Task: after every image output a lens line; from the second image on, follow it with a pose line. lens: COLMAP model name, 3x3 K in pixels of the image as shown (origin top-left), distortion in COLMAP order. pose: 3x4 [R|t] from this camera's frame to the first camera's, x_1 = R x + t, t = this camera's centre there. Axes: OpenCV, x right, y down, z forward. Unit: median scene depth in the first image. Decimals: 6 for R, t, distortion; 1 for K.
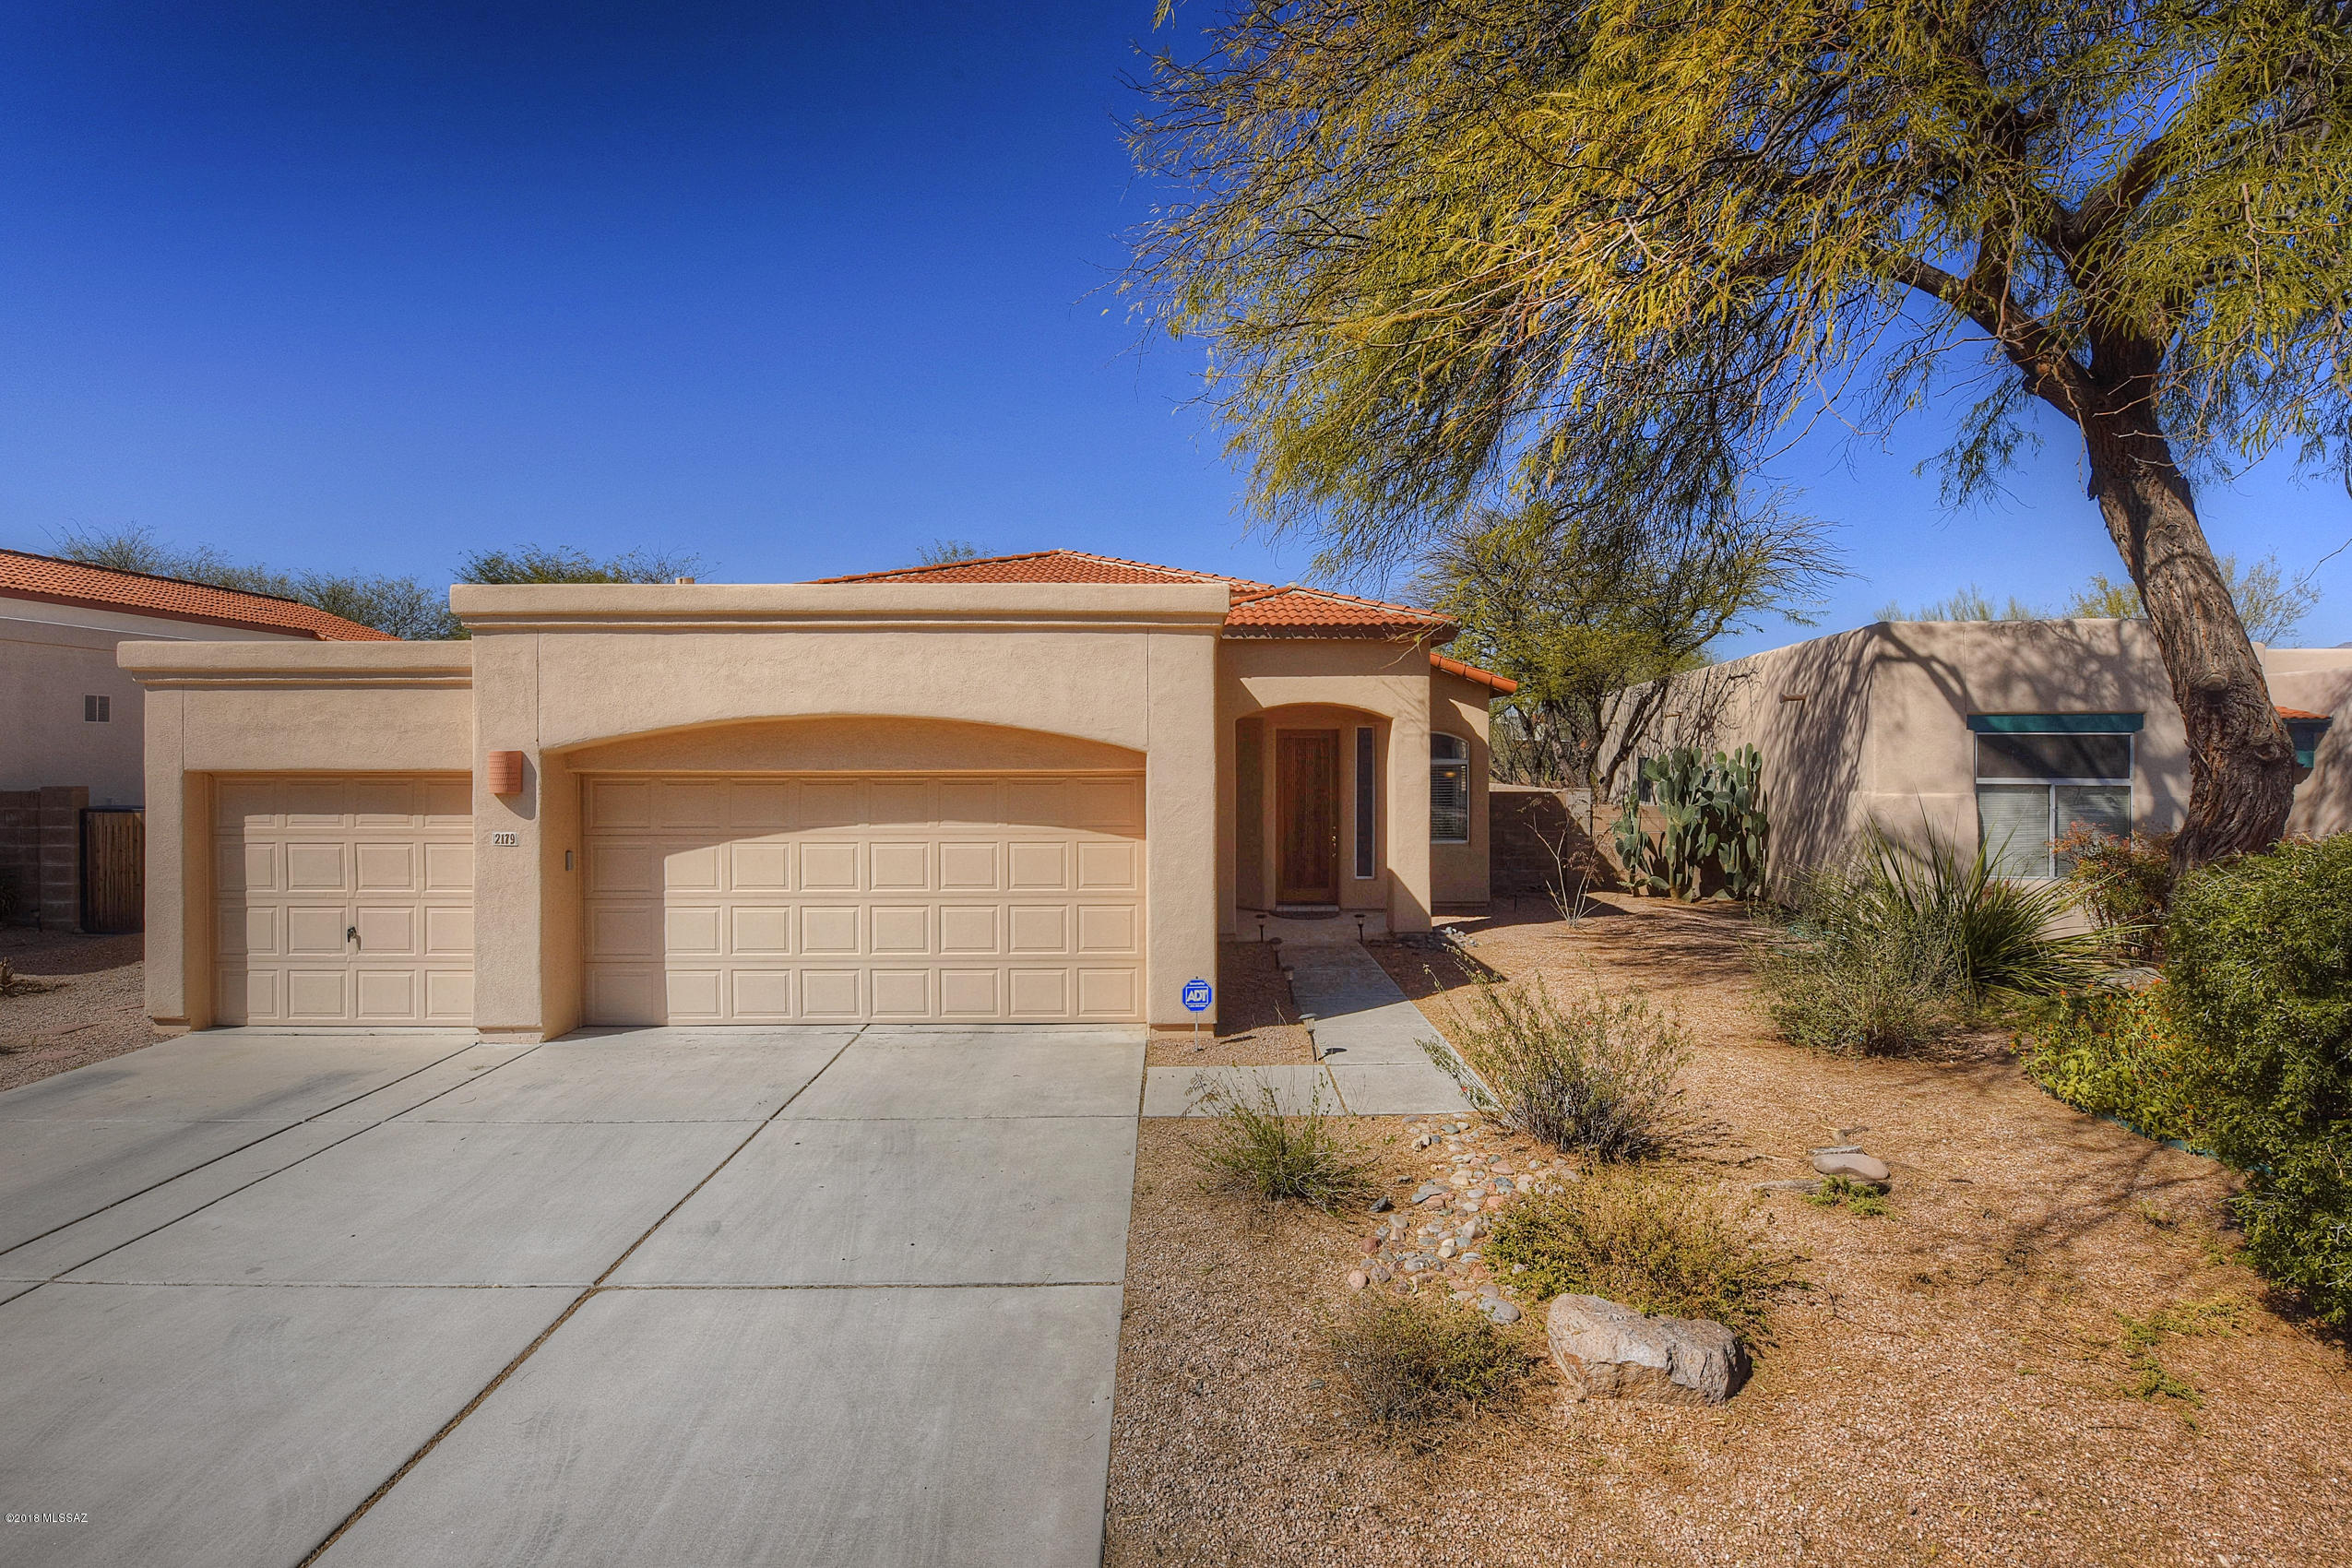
lens RADIAL K [[1009.2, 0, 1177.9], [0, 1009.2, 774.4], [0, 0, 1]] dist [-0.002273, -0.007337]
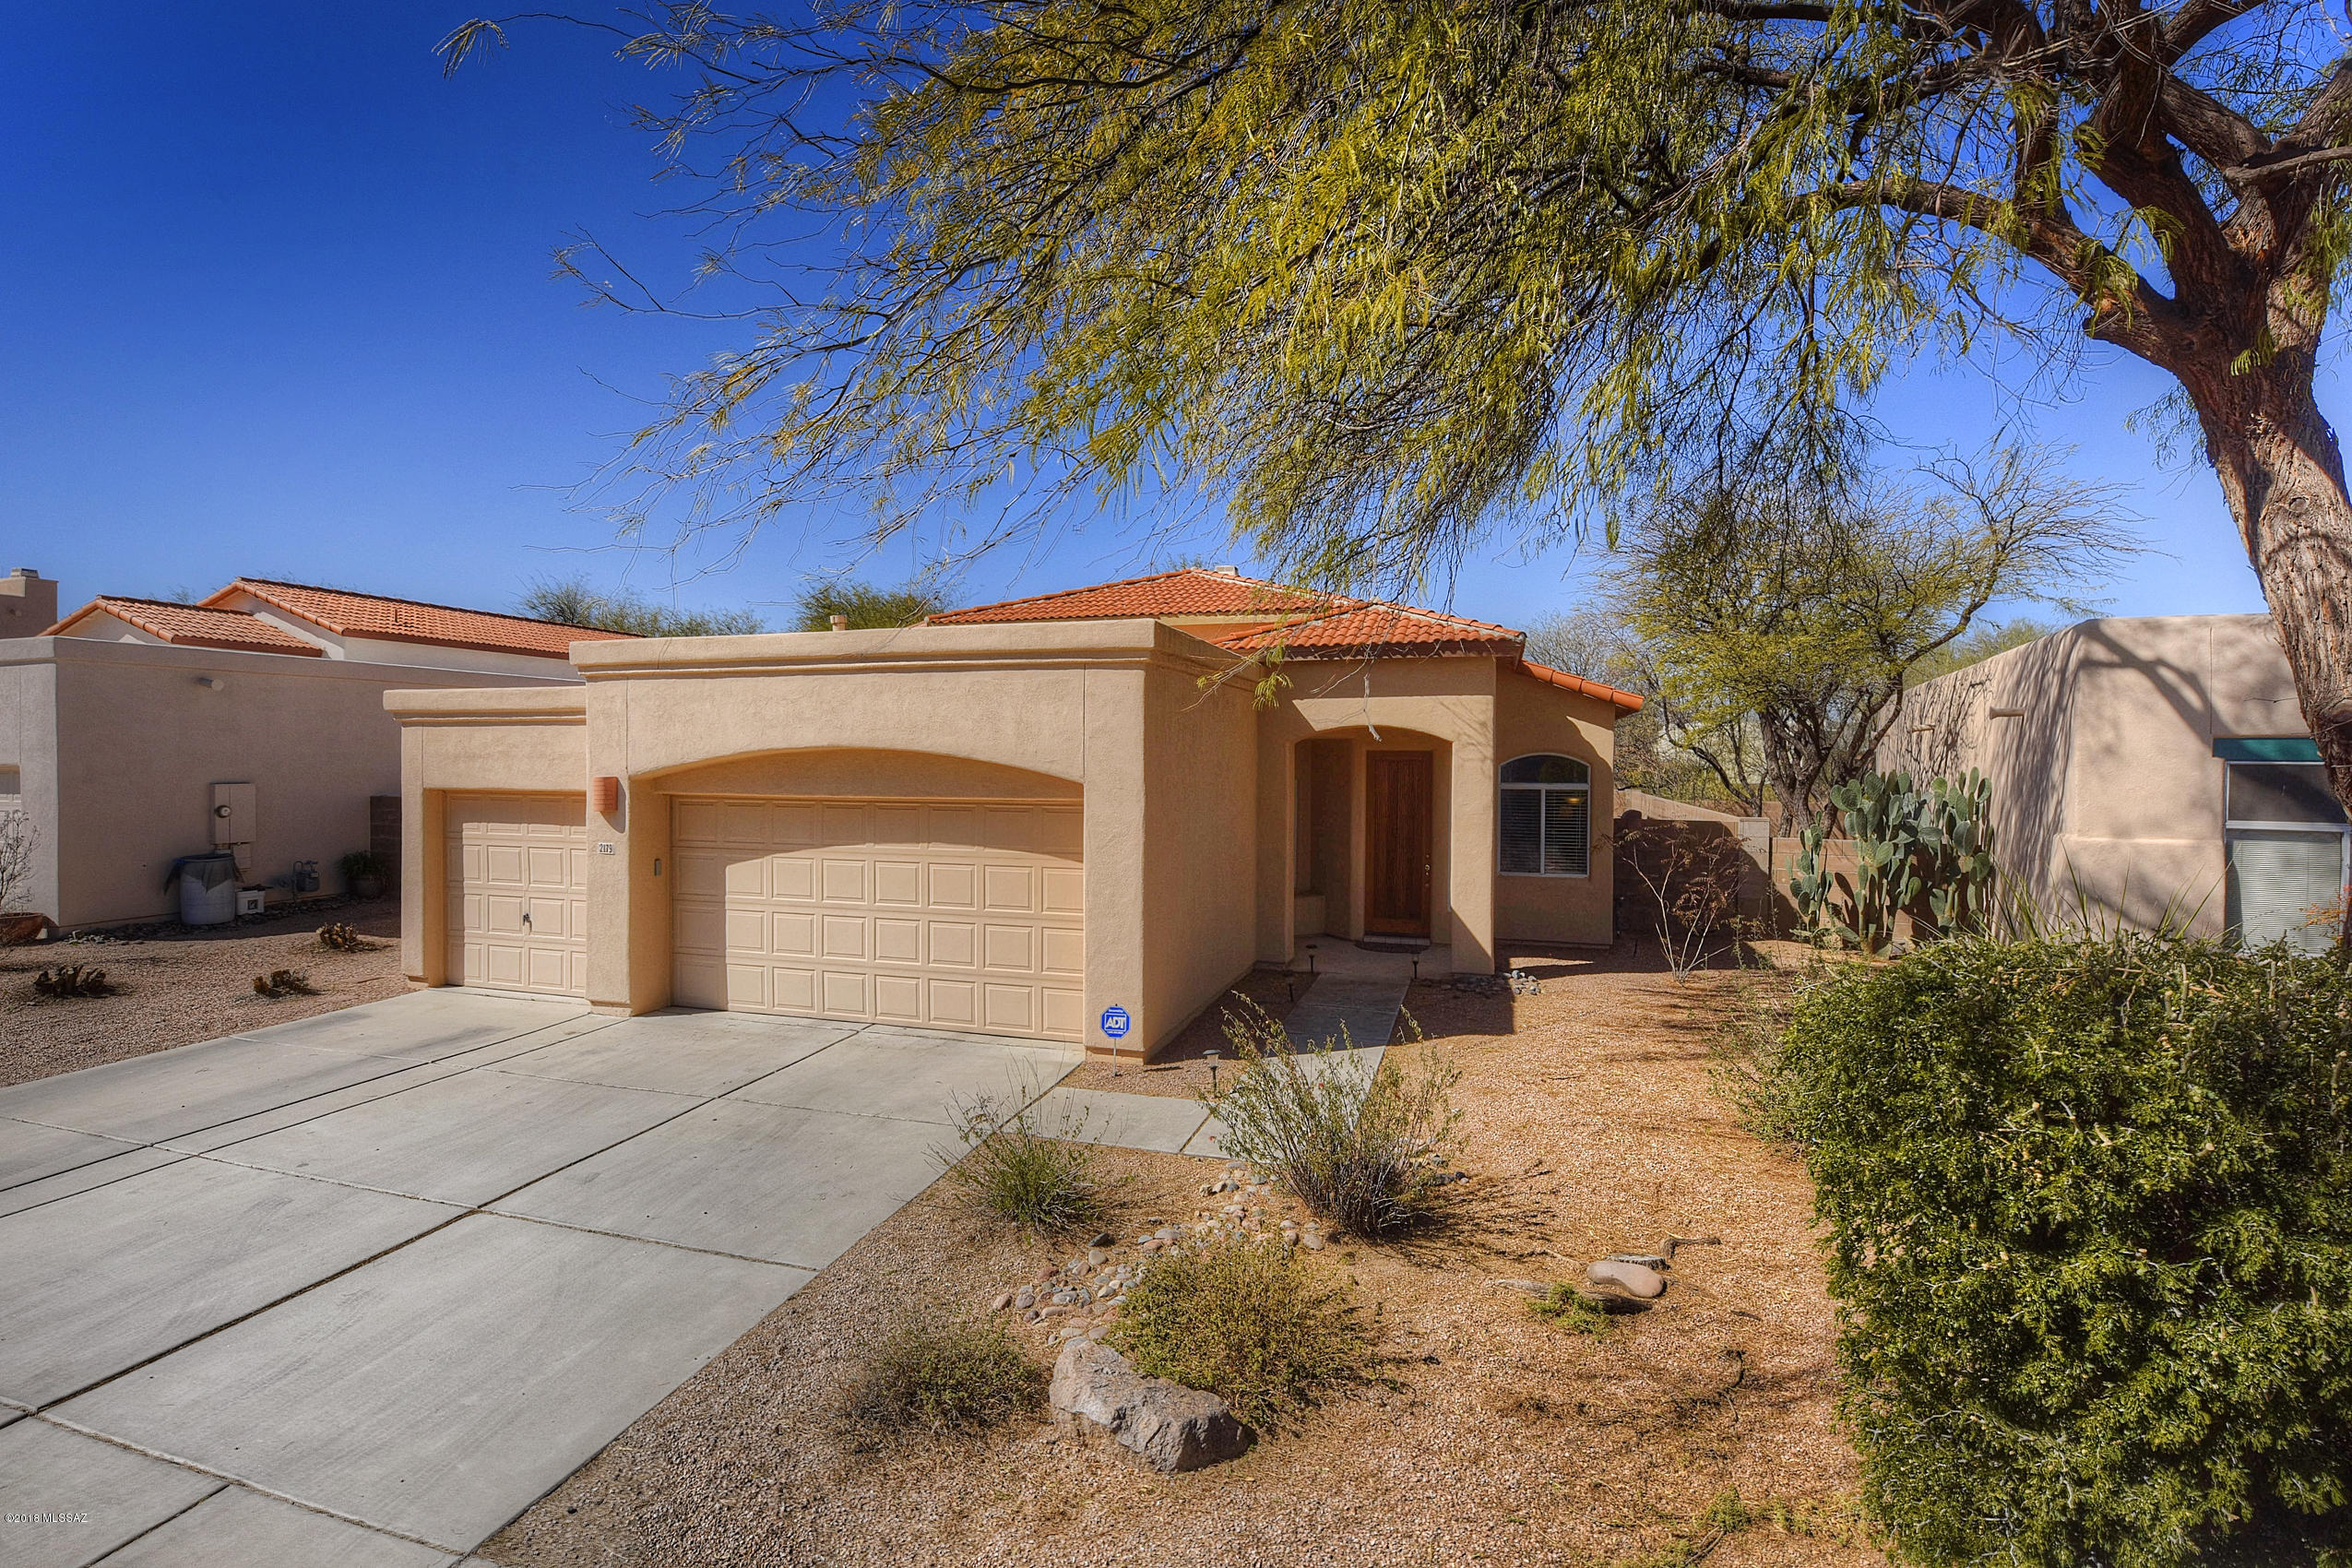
lens RADIAL K [[1046.0, 0, 1176.0], [0, 1046.0, 784.0], [0, 0, 1]] dist [-0.003229, -0.007286]
pose [[0.950278, 0.011266, -0.311200, 0.368825], [-0.010023, 0.999934, 0.005592, -0.026751], [0.311243, -0.002194, 0.950328, 0.009244]]
